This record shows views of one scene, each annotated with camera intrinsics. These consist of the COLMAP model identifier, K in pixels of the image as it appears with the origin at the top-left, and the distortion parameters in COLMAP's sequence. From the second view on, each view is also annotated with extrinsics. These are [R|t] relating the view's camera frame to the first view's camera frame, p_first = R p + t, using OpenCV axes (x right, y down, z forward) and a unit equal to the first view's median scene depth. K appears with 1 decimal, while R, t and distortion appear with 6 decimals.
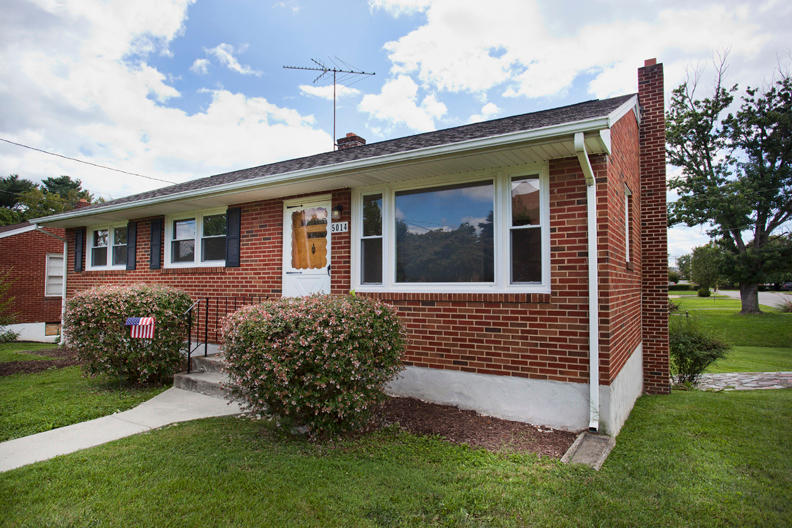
lens RADIAL K [[461.7, 0, 392.5], [0, 461.7, 267.0], [0, 0, 1]] dist [0.002493, 0.002345]
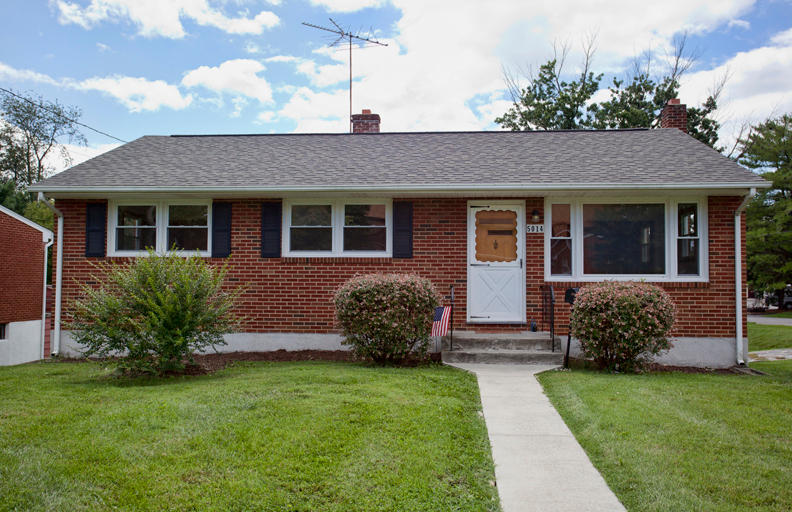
lens RADIAL K [[727.2, 0, 396.0], [0, 727.2, 256.0], [0, 0, 1]] dist [0.077793, 0.007043]
pose [[0.886268, 0.024987, 0.462497, -1.293541], [-0.022416, 0.999688, -0.011055, 0.015891], [-0.462629, -0.000569, 0.886552, -0.529378]]
